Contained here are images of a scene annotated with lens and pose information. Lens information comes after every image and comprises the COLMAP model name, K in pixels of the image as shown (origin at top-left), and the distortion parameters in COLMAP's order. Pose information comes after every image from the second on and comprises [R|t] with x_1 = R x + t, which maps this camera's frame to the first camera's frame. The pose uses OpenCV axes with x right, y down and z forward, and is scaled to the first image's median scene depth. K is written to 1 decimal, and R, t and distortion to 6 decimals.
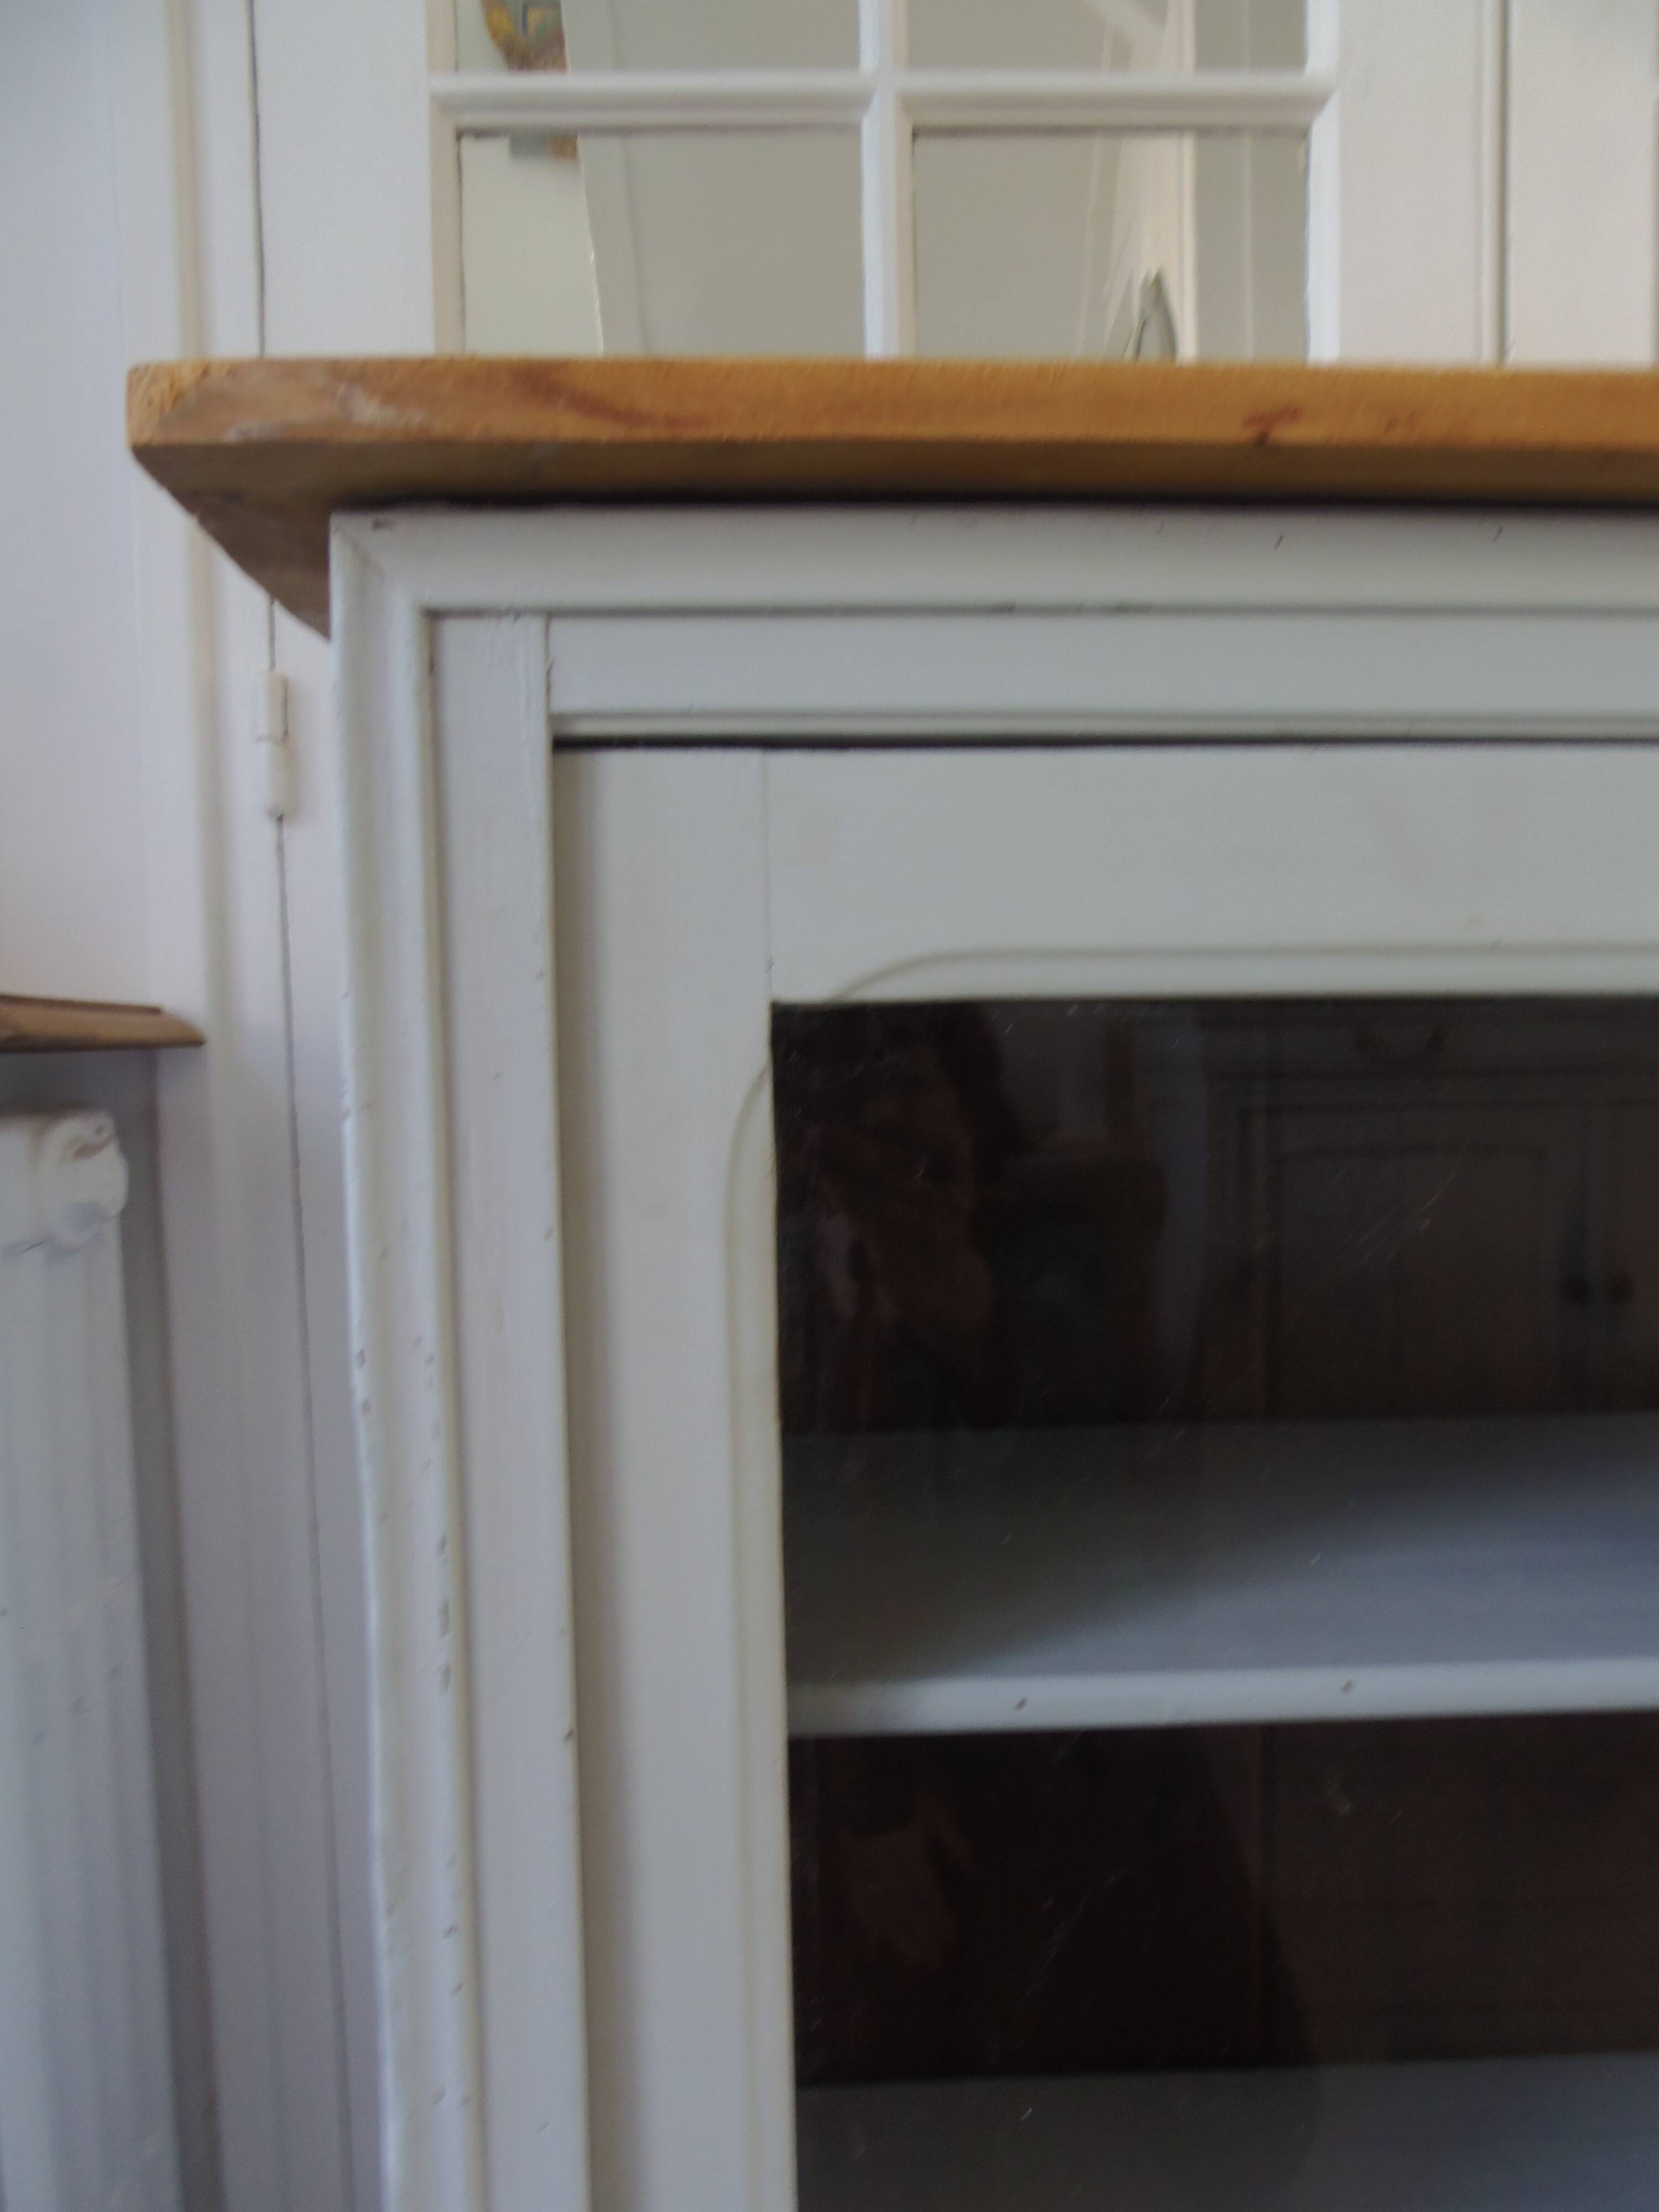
lens RADIAL K [[1604.0, 0, 907.9], [0, 1604.0, 1133.0], [0, 0, 1]] dist [-0.011824, -0.011836]
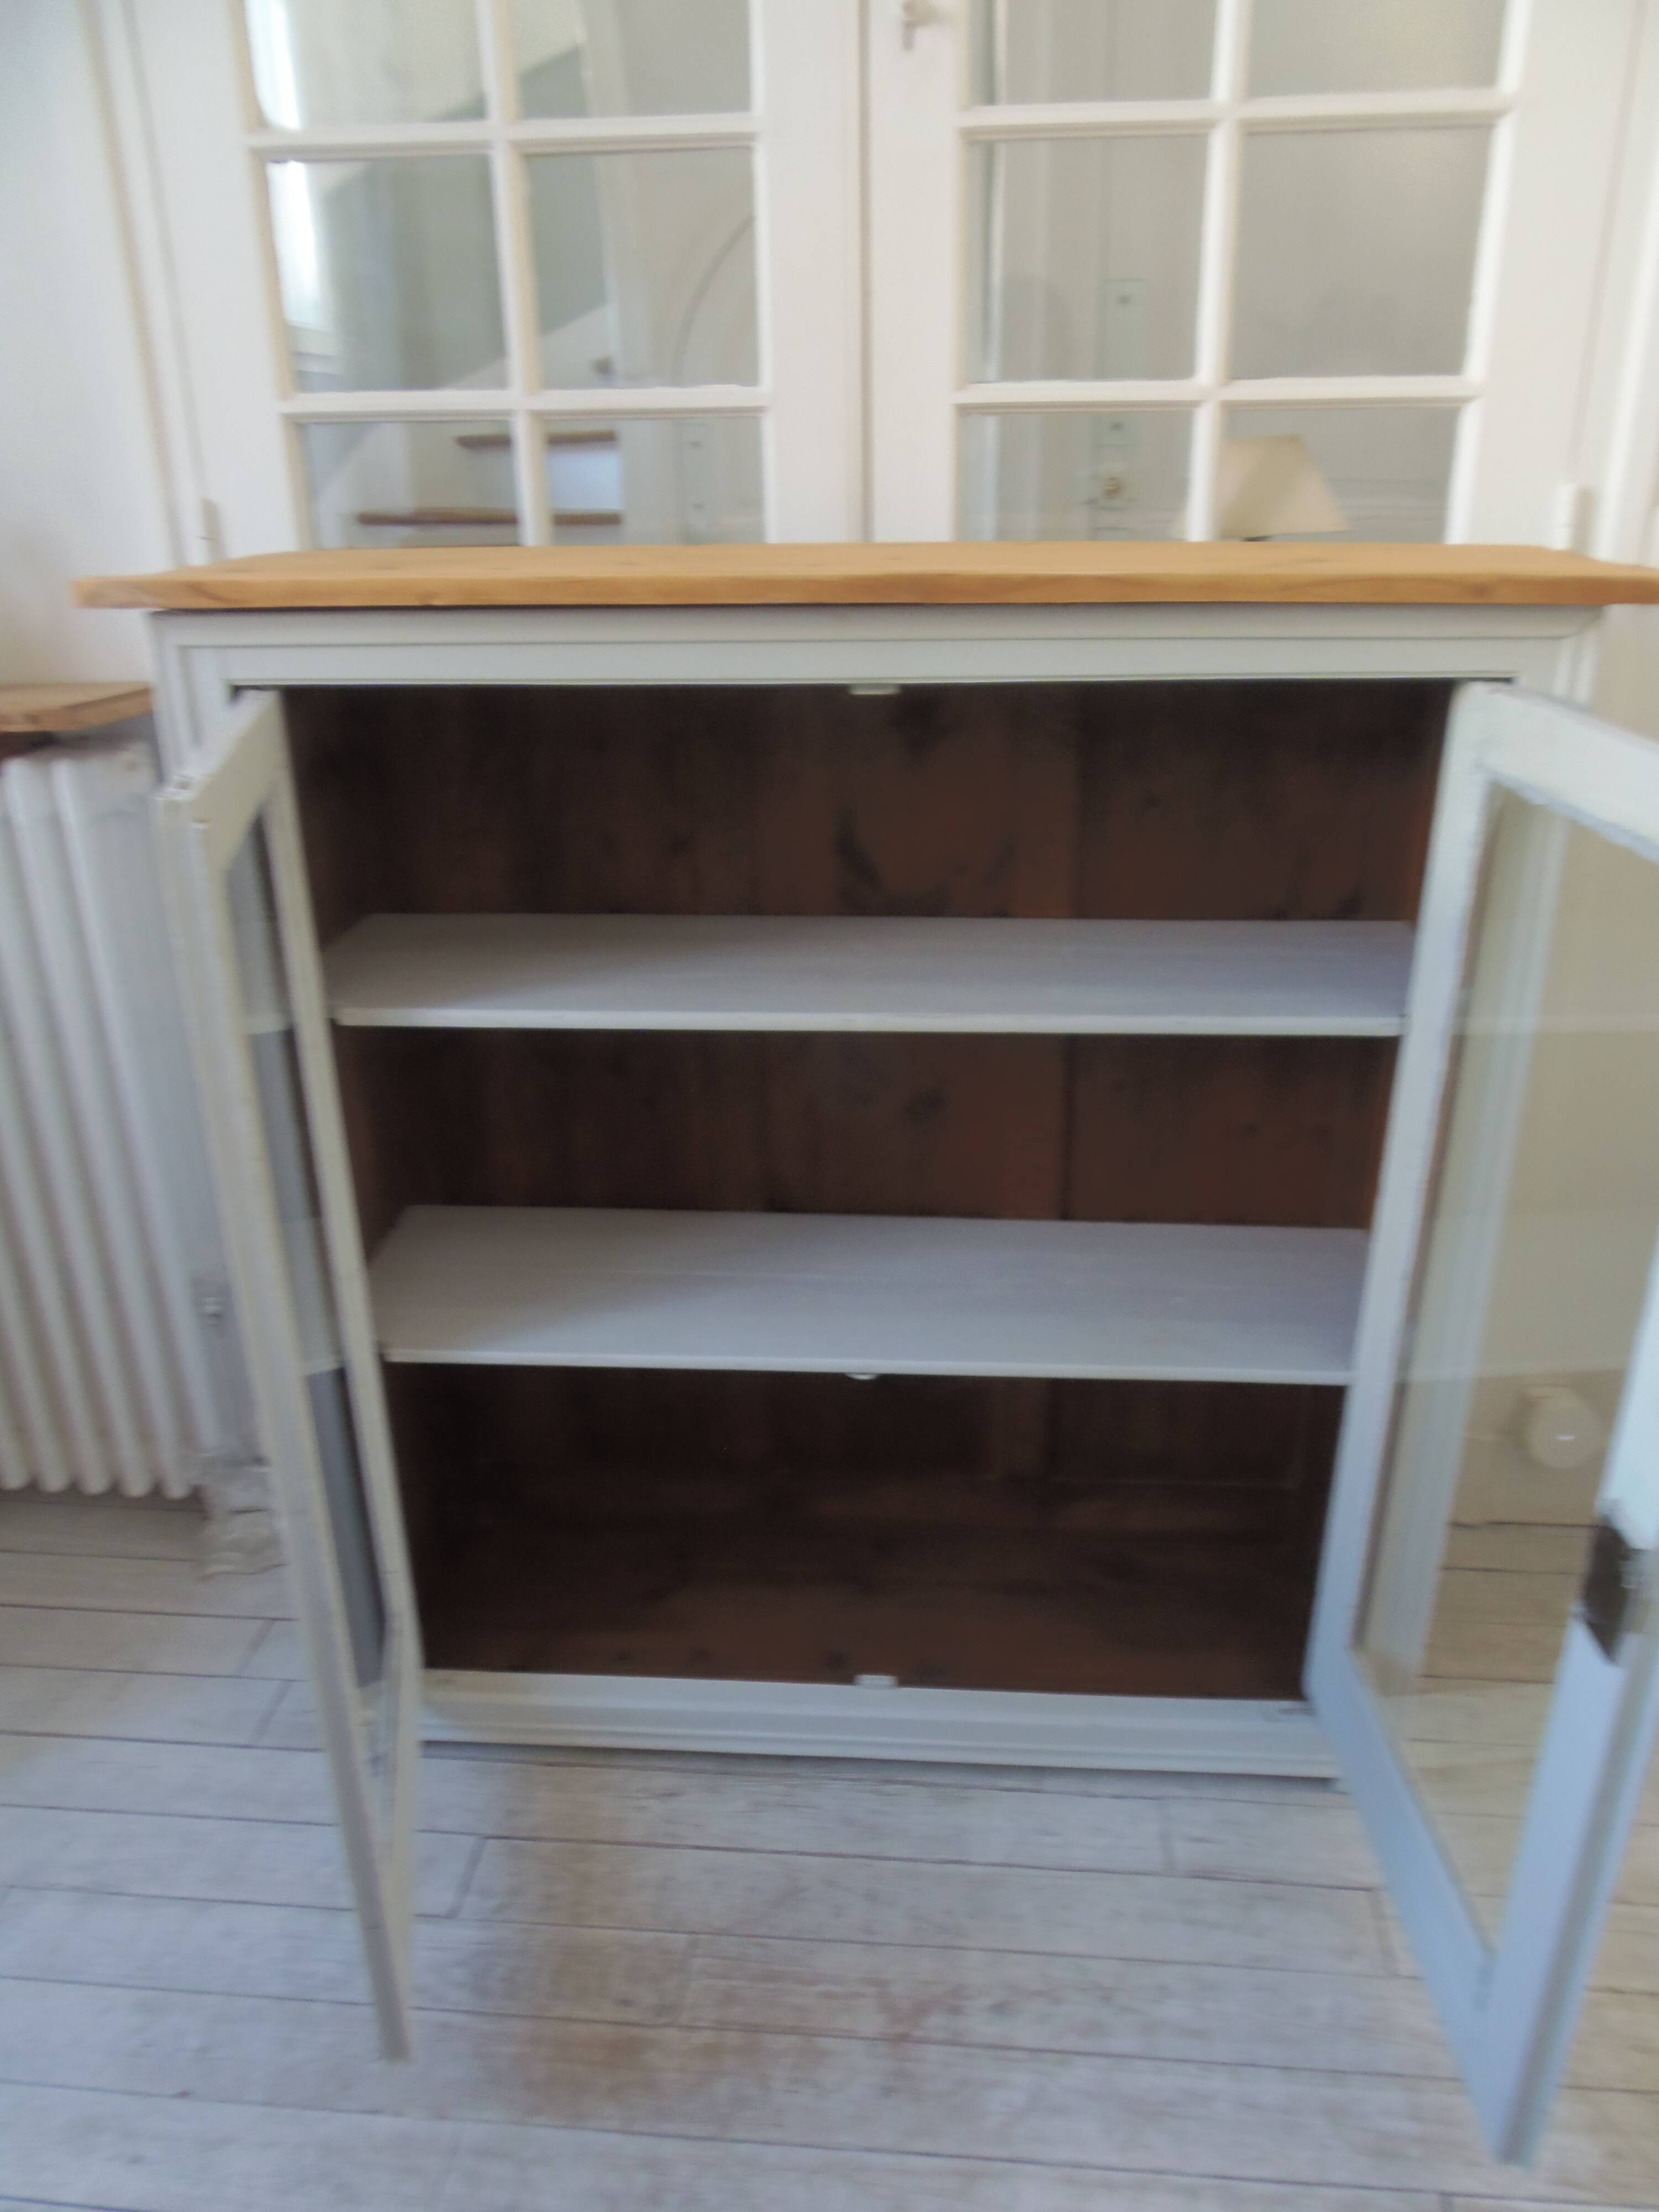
lens RADIAL K [[1604.0, 0, 842.5], [0, 1604.0, 1142.6], [0, 0, 1]] dist [-0.011824, -0.011836]
pose [[0.990794, 0.061189, -0.120758, 1.286386], [-0.017643, 0.942780, 0.332949, -0.450124], [0.134221, -0.327754, 0.935180, -1.856509]]
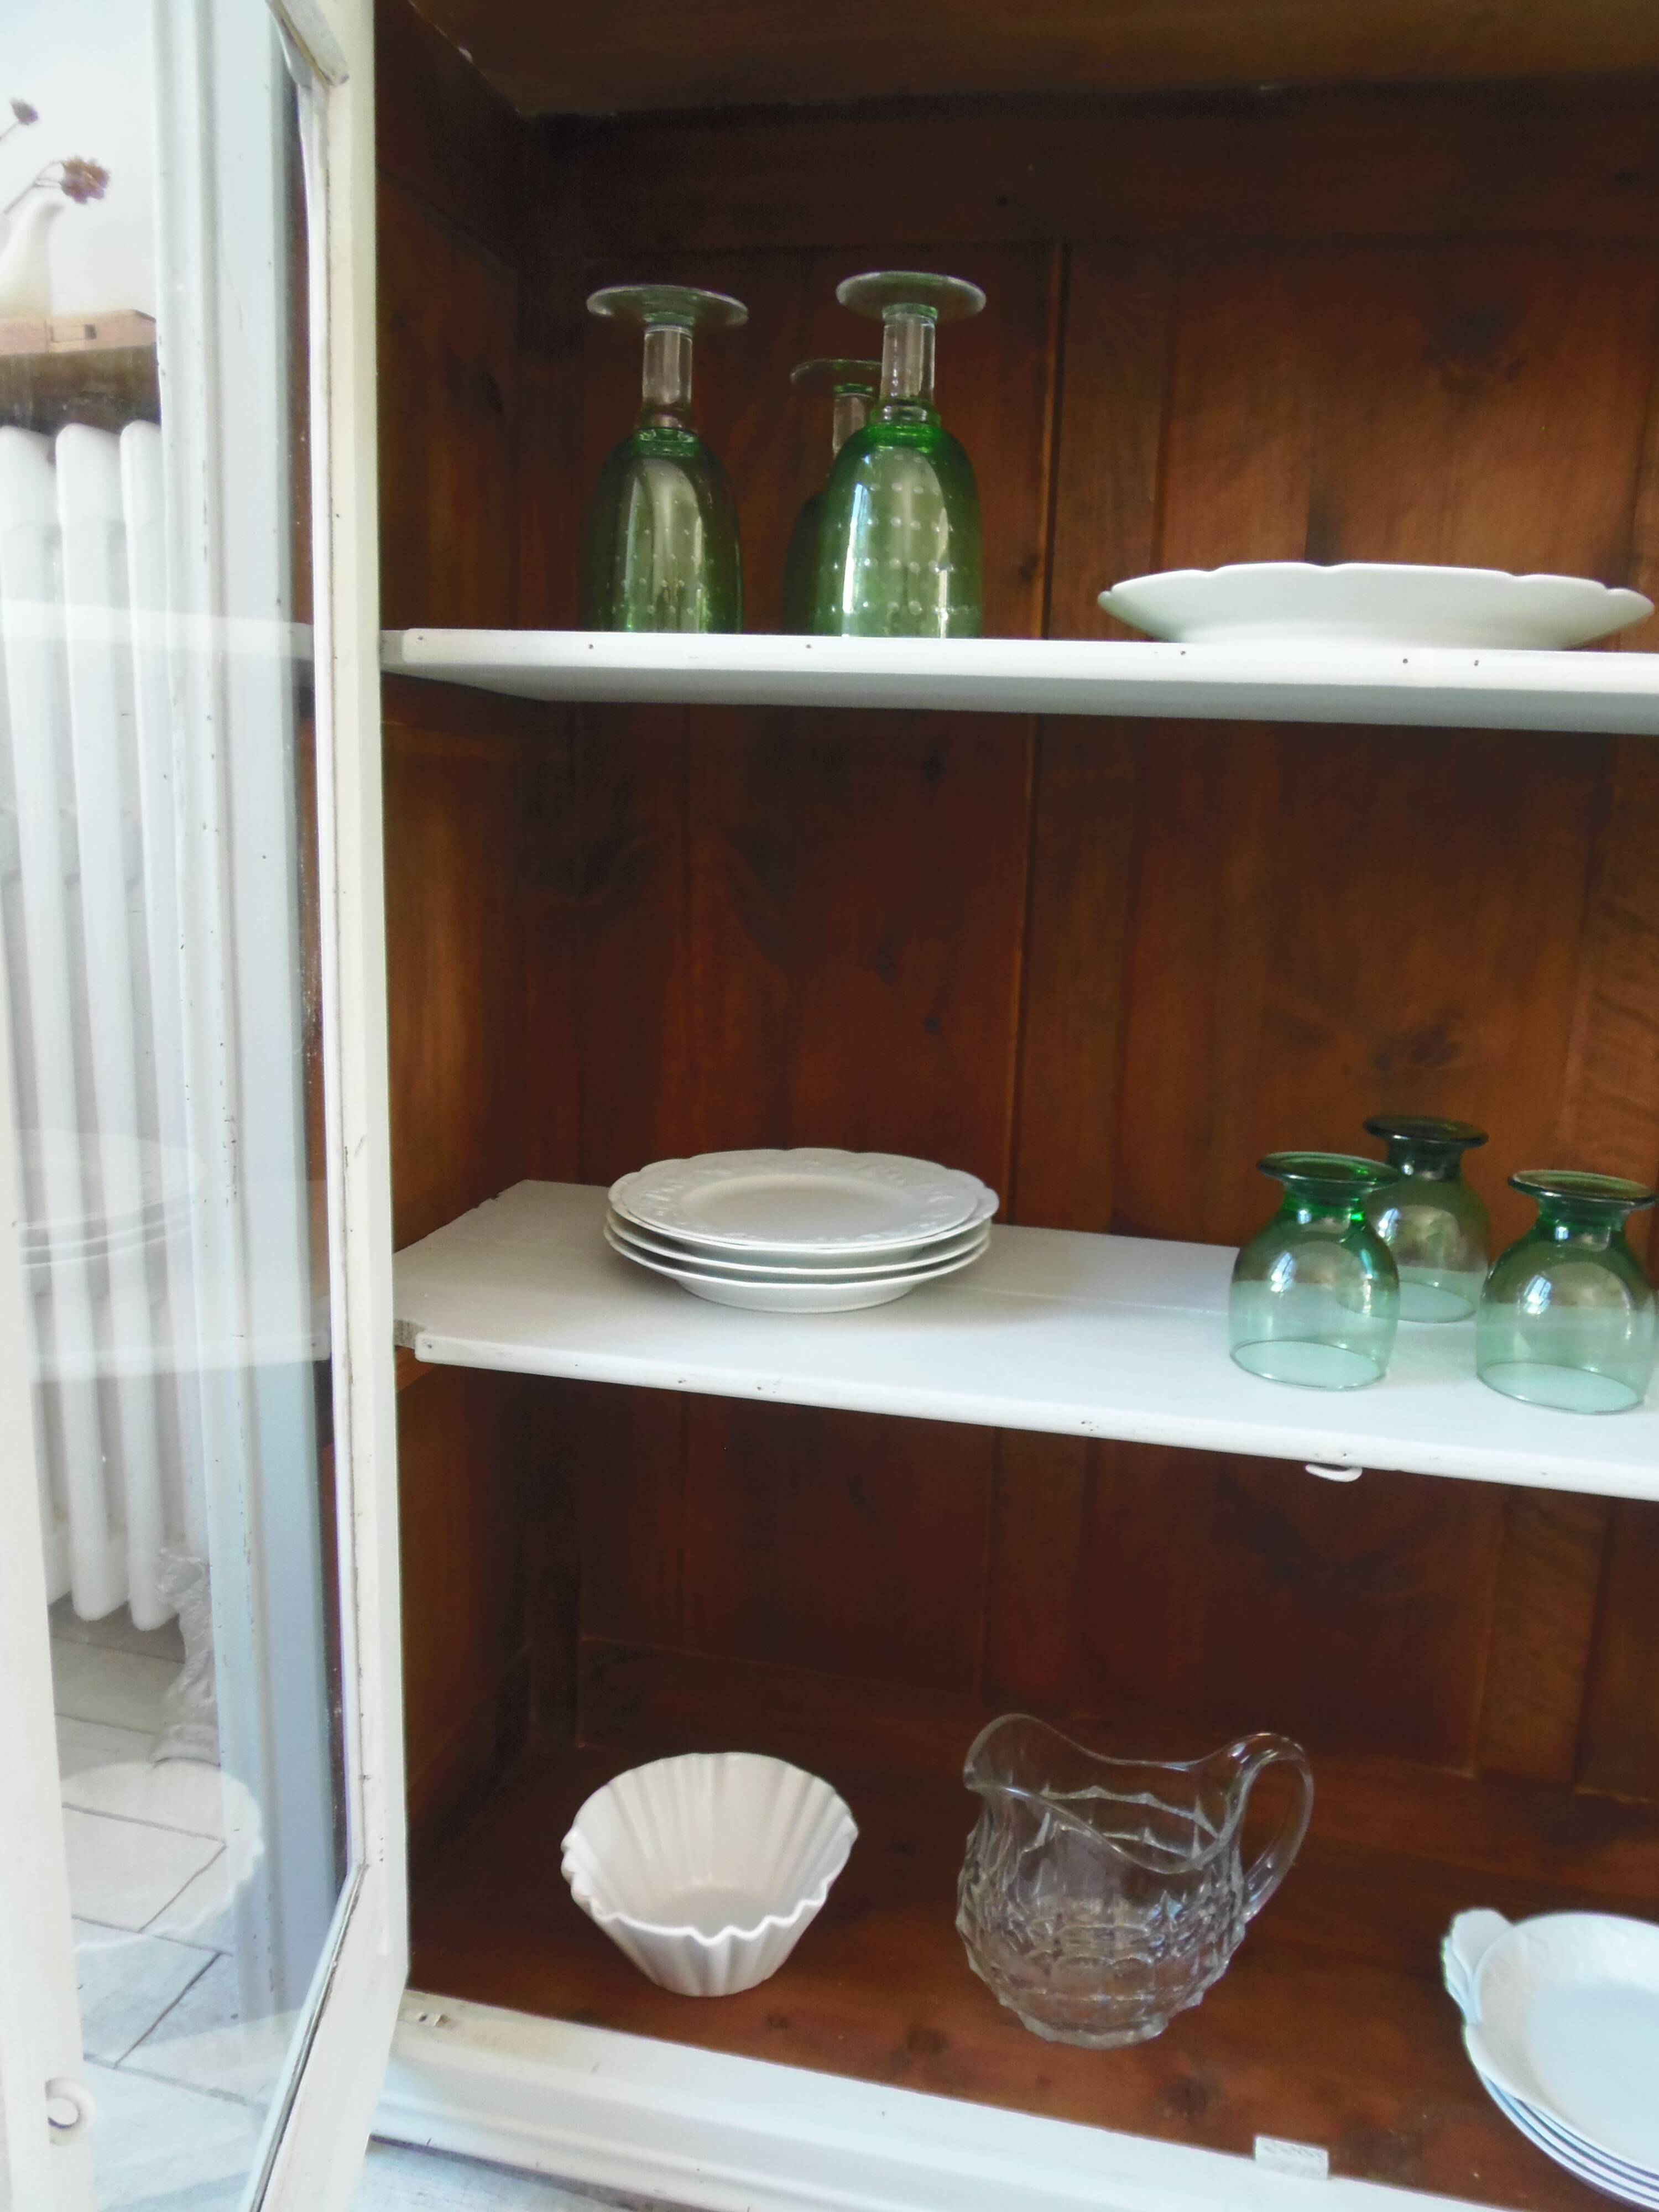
lens RADIAL K [[1604.0, 0, 872.0], [0, 1604.0, 1121.0], [0, 0, 1]] dist [-0.011824, -0.011836]
pose [[0.953939, 0.114441, -0.277315, 0.906789], [-0.080049, 0.987966, 0.132346, 0.645052], [0.289124, -0.104052, 0.951620, -0.485508]]
